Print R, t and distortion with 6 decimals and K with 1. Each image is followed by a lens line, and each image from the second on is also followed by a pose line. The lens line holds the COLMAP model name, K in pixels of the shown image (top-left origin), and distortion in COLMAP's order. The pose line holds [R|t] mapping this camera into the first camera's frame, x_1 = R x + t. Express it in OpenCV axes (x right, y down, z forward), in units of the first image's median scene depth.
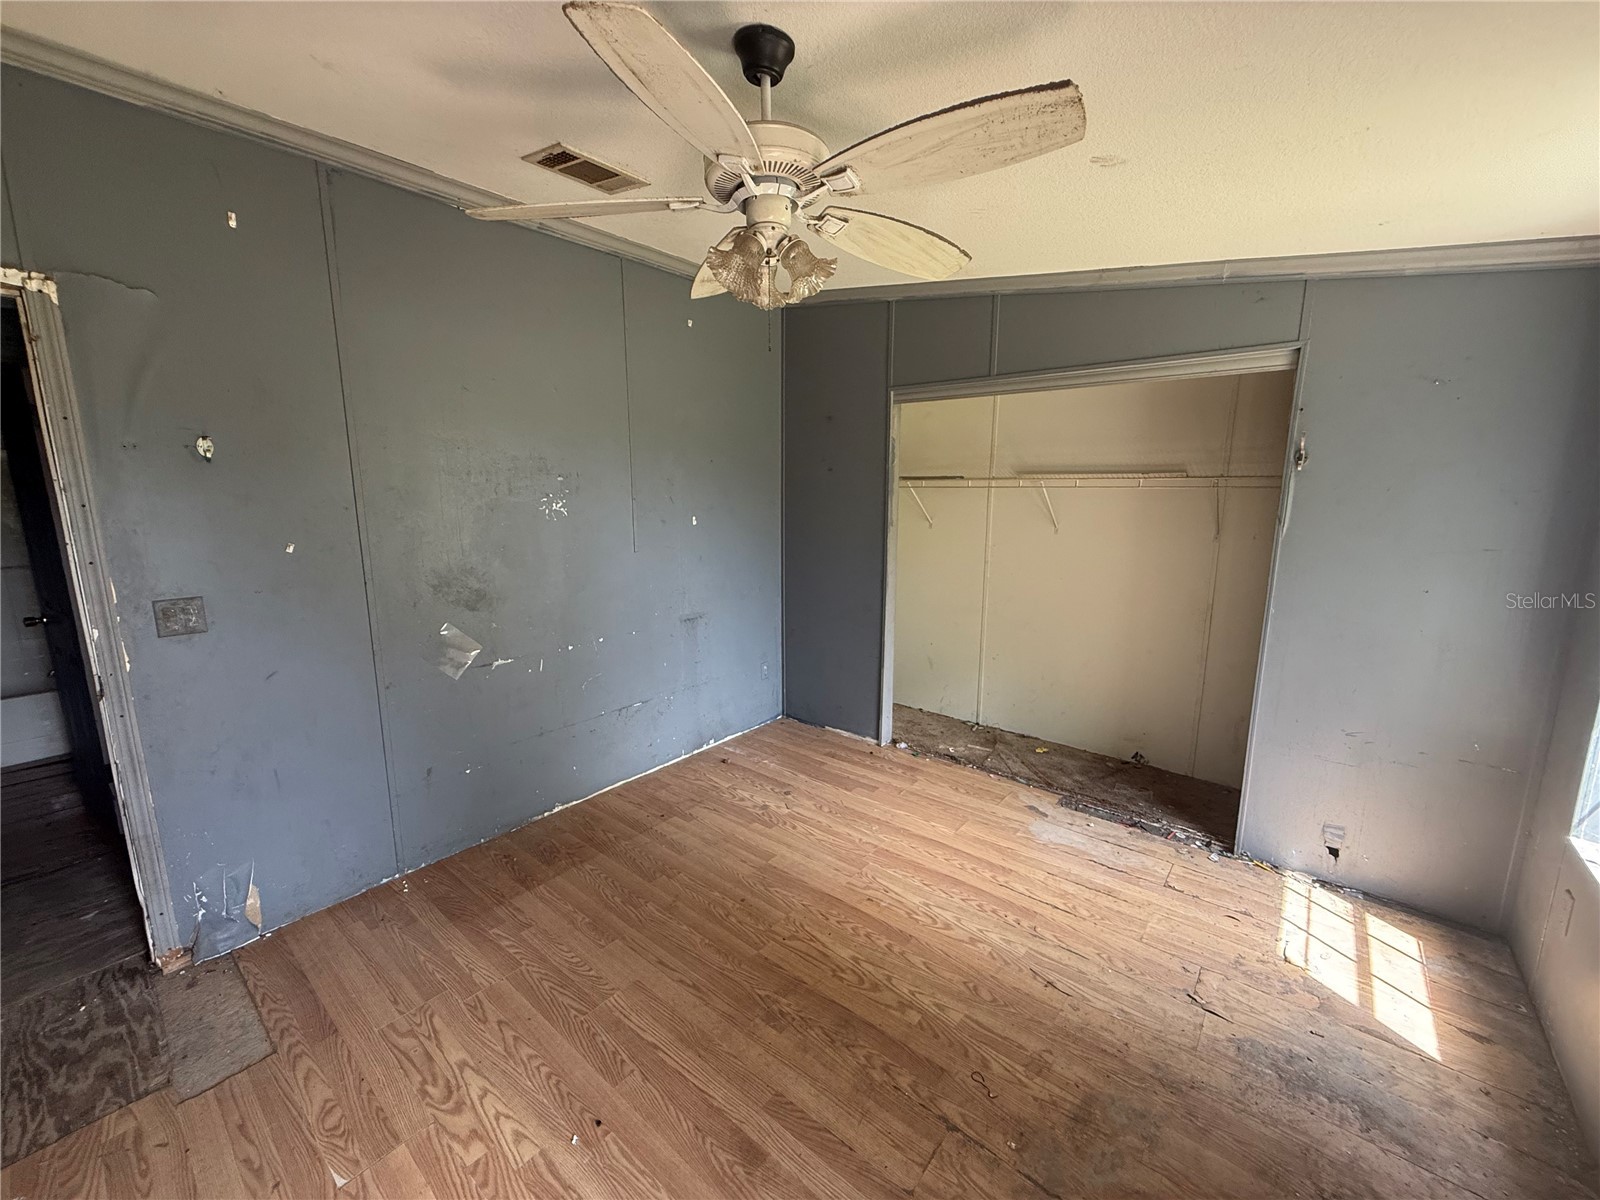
lens RADIAL K [[638.9, 0, 797.3], [0, 638.9, 601.8], [0, 0, 1]] dist [-0.000602, 0.000462]
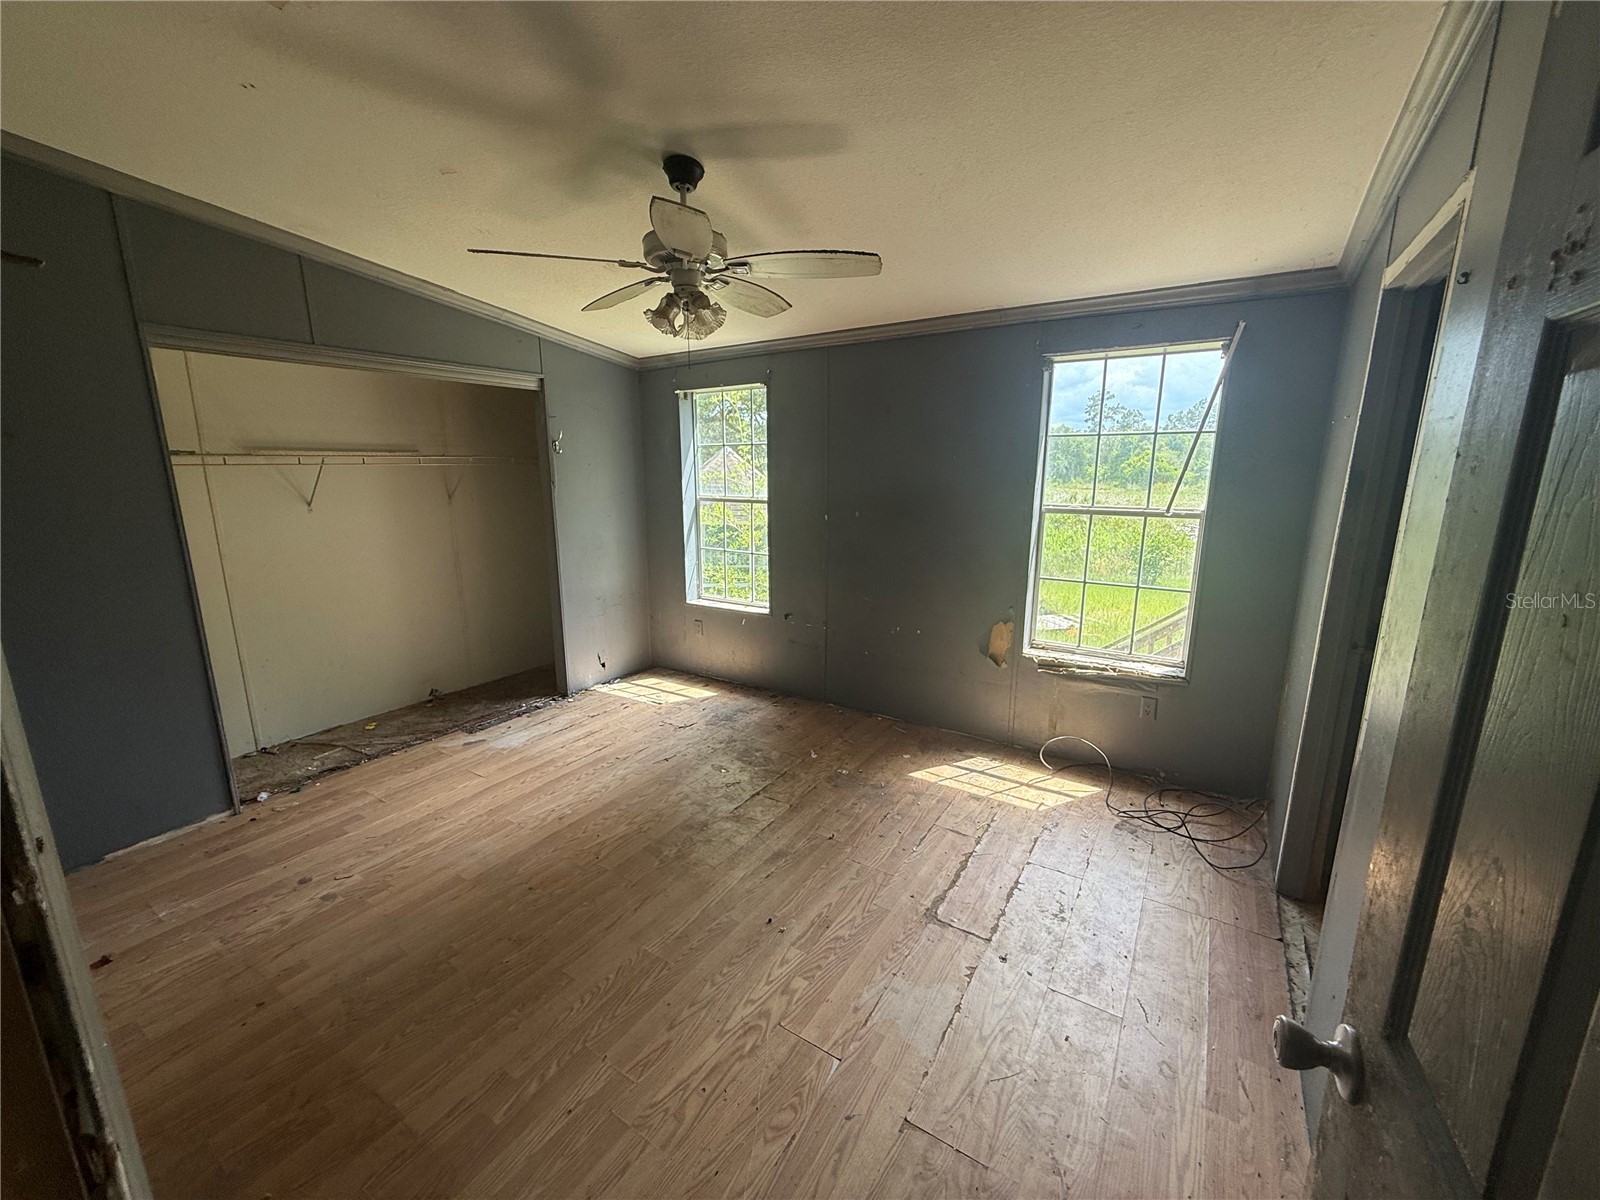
lens RADIAL K [[638.9, 0, 795.5], [0, 638.9, 597.1], [0, 0, 1]] dist [-0.000602, 0.000462]
pose [[-0.116953, -0.202176, 0.972341, -0.895931], [0.183252, 0.957855, 0.221205, -0.089701], [-0.976084, 0.204054, -0.074975, 0.533219]]
